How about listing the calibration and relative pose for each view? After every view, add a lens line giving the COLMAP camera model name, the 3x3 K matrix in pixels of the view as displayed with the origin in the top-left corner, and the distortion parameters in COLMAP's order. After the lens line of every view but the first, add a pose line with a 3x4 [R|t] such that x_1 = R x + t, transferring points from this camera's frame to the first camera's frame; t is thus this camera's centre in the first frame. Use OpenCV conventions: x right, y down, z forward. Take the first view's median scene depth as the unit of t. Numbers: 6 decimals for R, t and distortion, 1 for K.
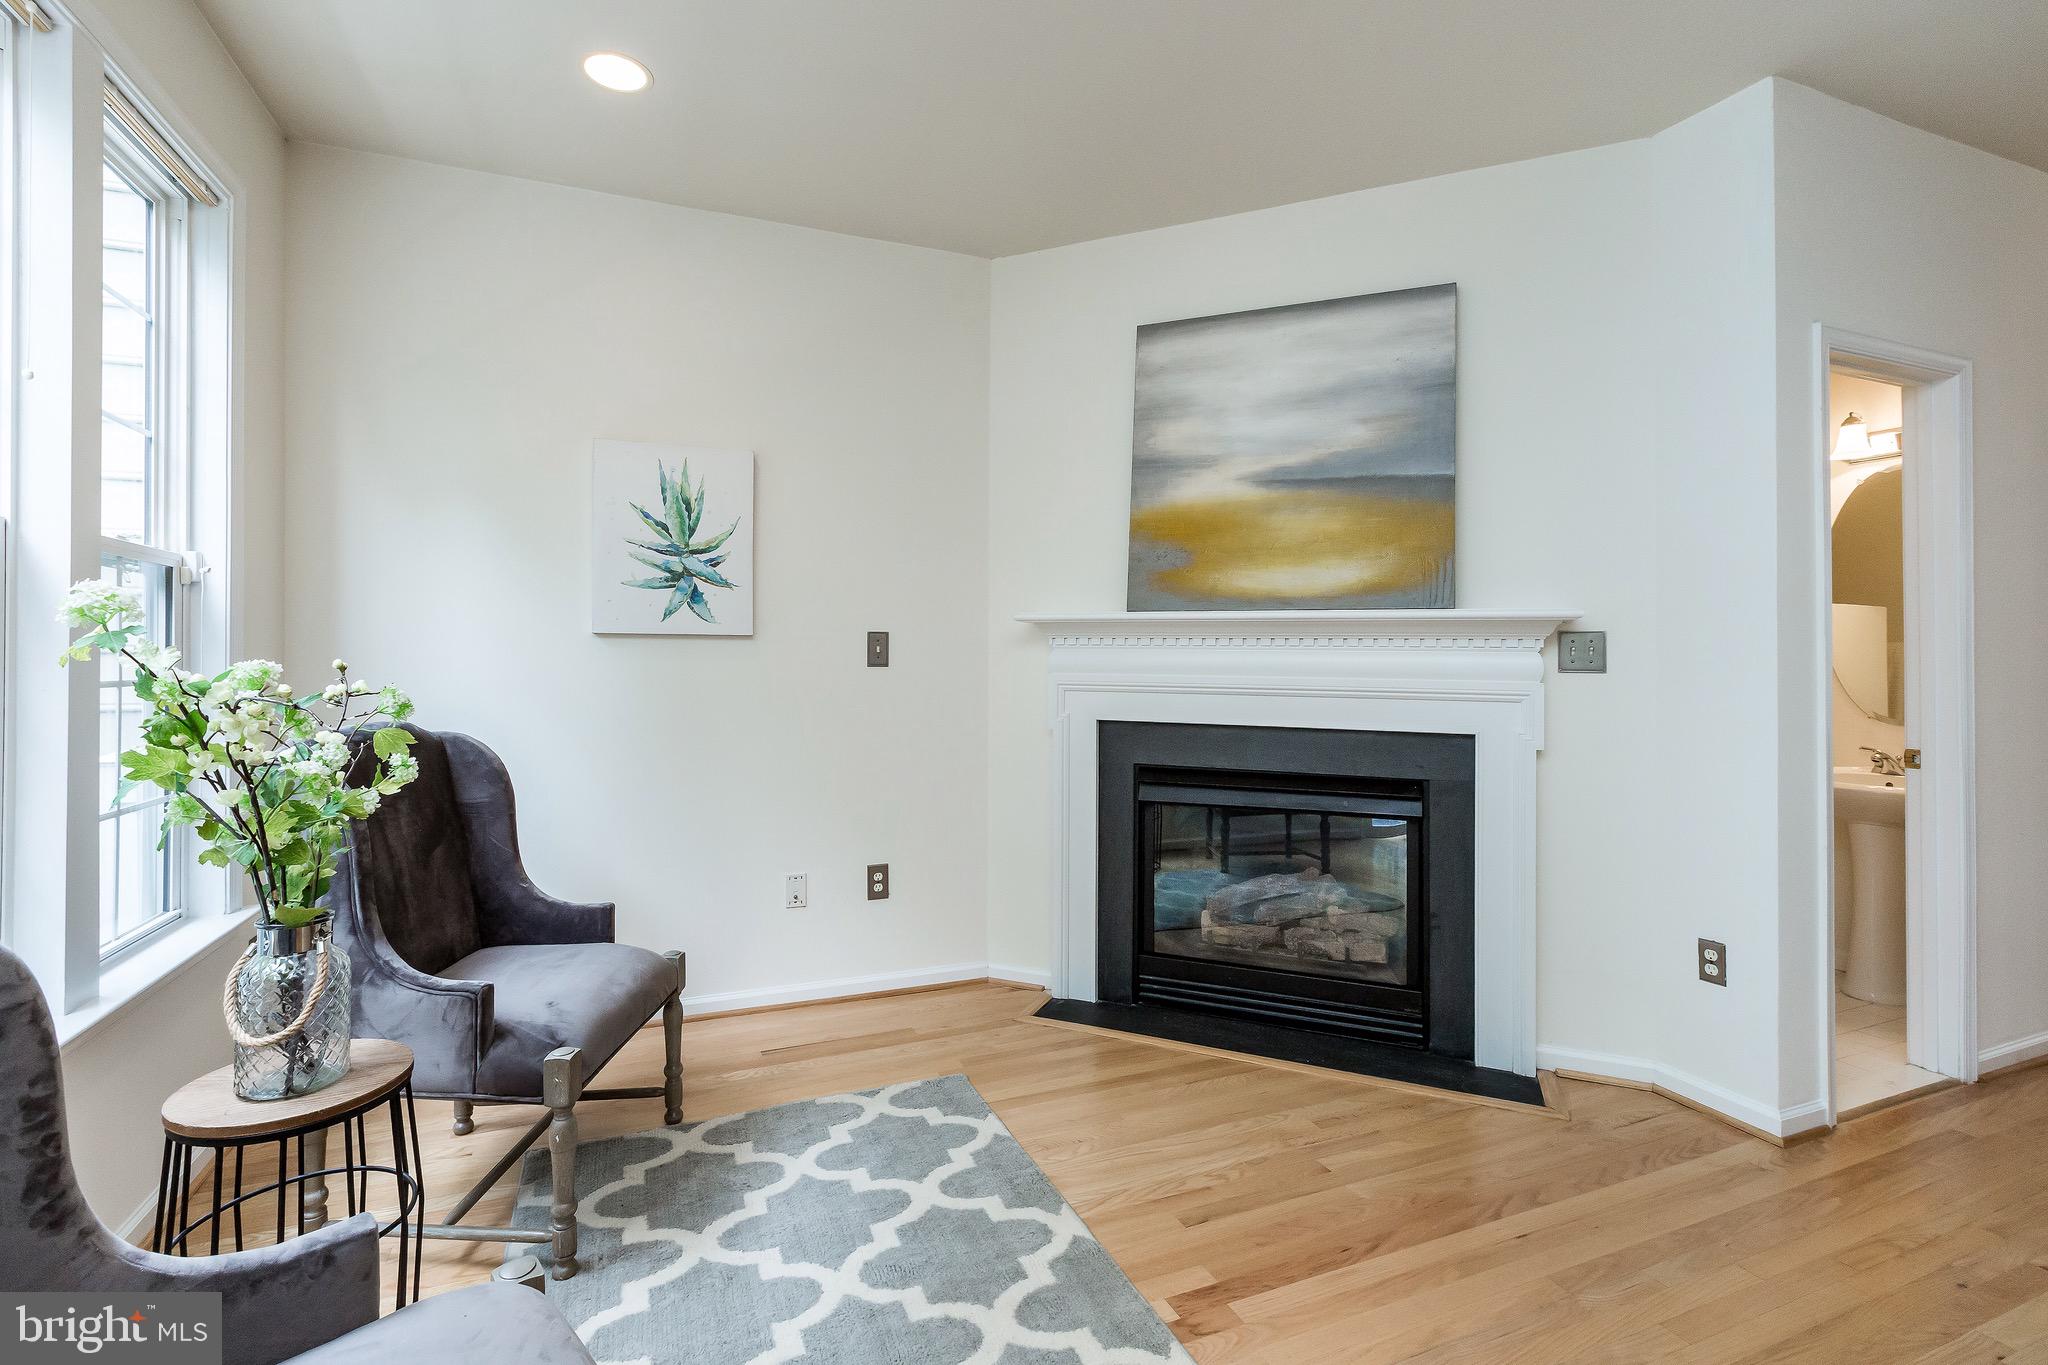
lens RADIAL K [[938.8, 0, 1023.8], [0, 938.8, 648.2], [0, 0, 1]] dist [0.001433, 0.000036]
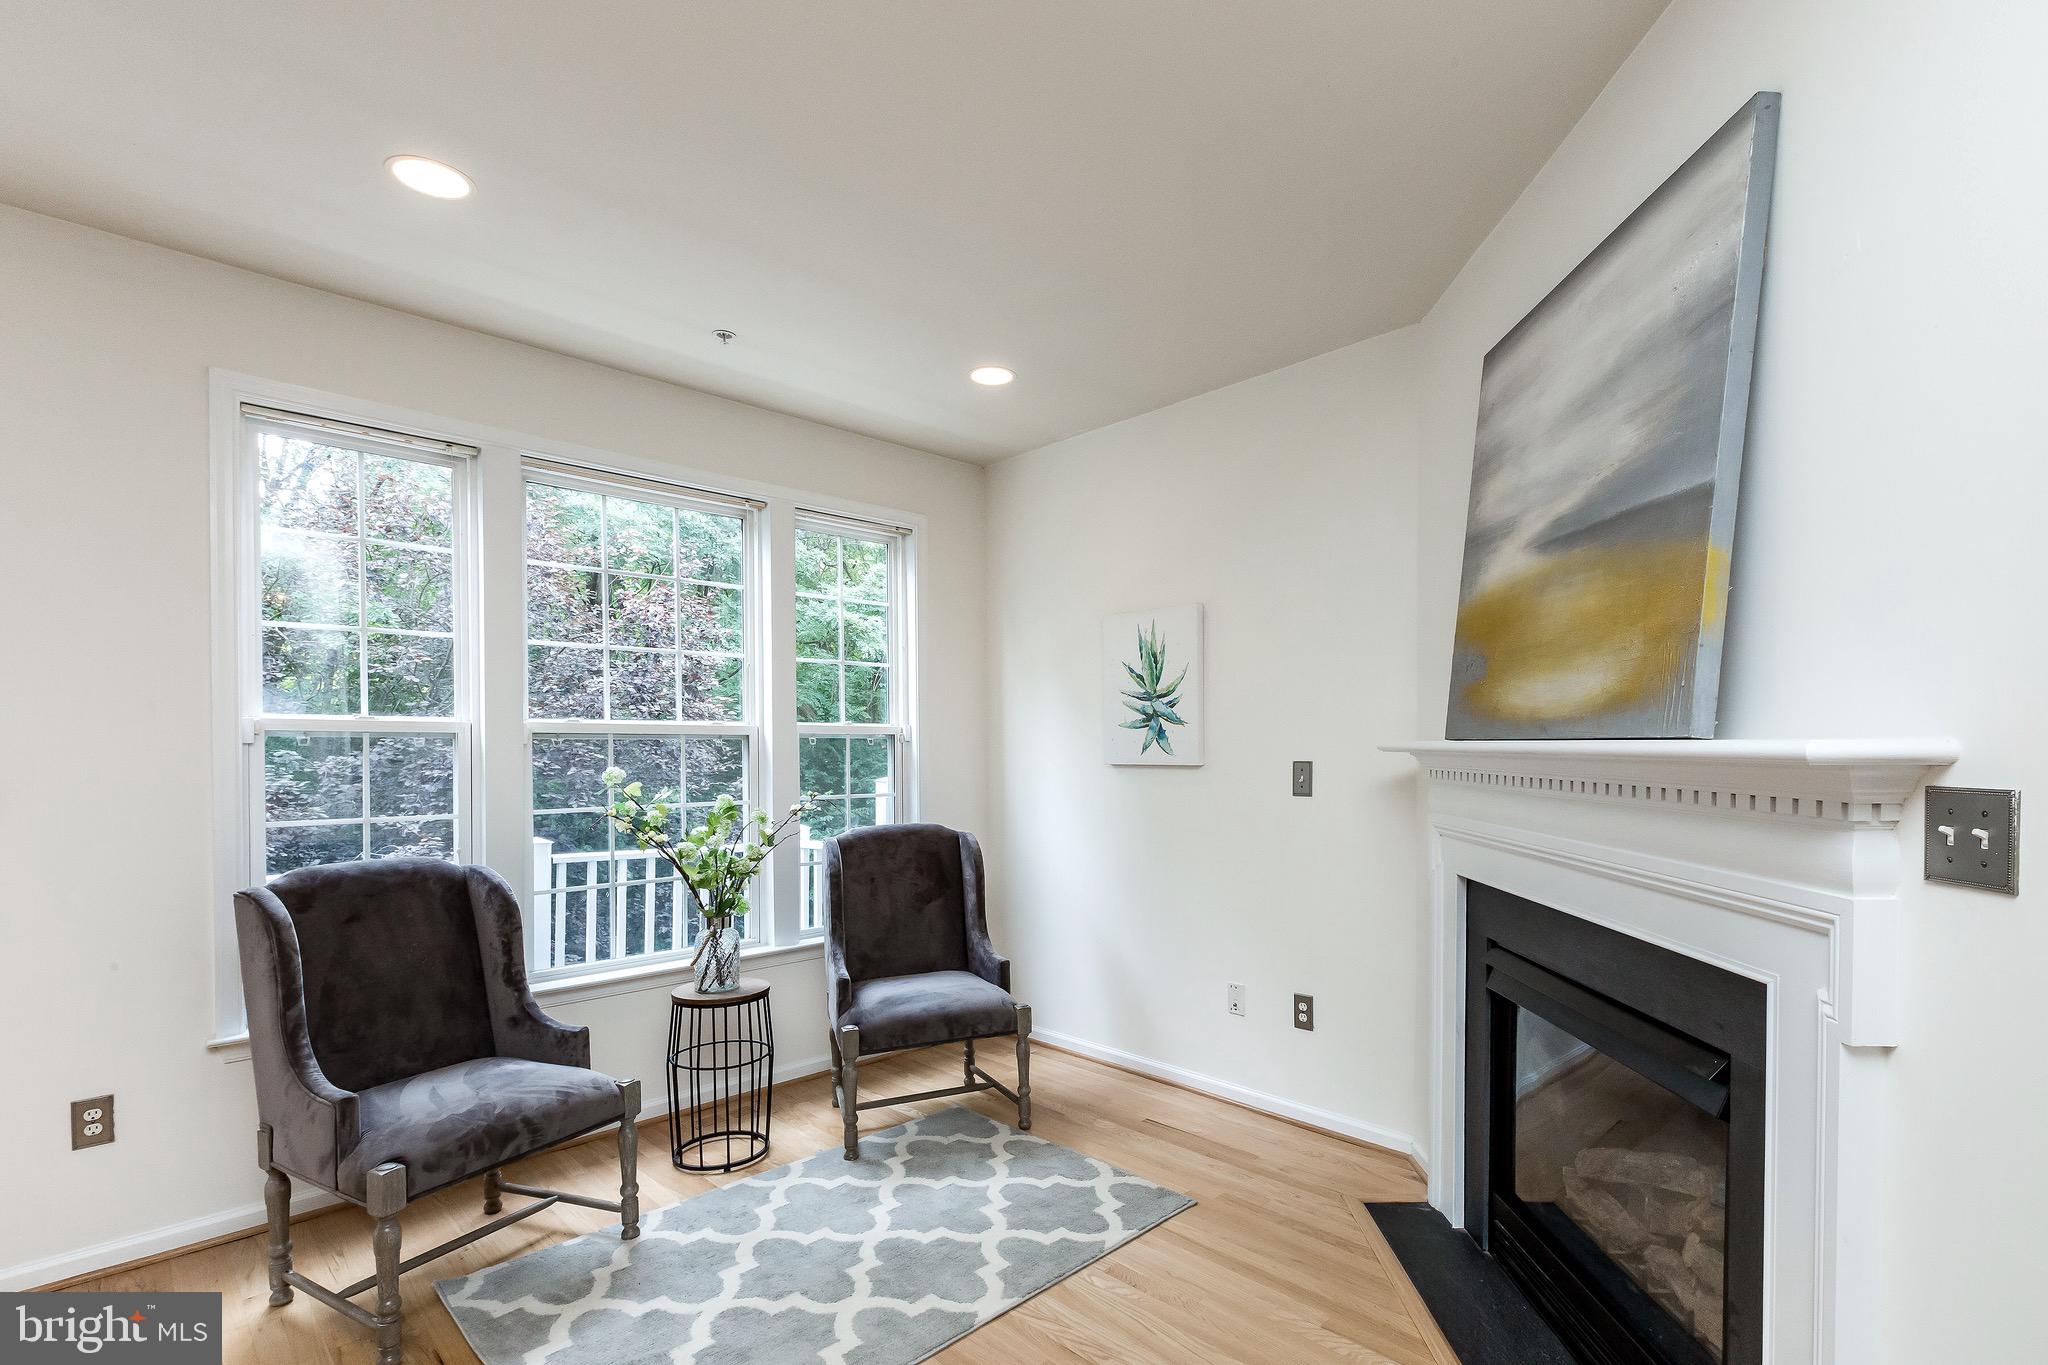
lens RADIAL K [[938.0, 0, 1061.5], [0, 938.0, 766.4], [0, 0, 1]] dist [-0.002054, -0.000101]
pose [[0.399277, 0.009963, -0.916776, 0.711058], [0.017597, 0.999673, 0.018528, -0.037770], [0.916662, -0.023530, 0.398971, 0.407837]]
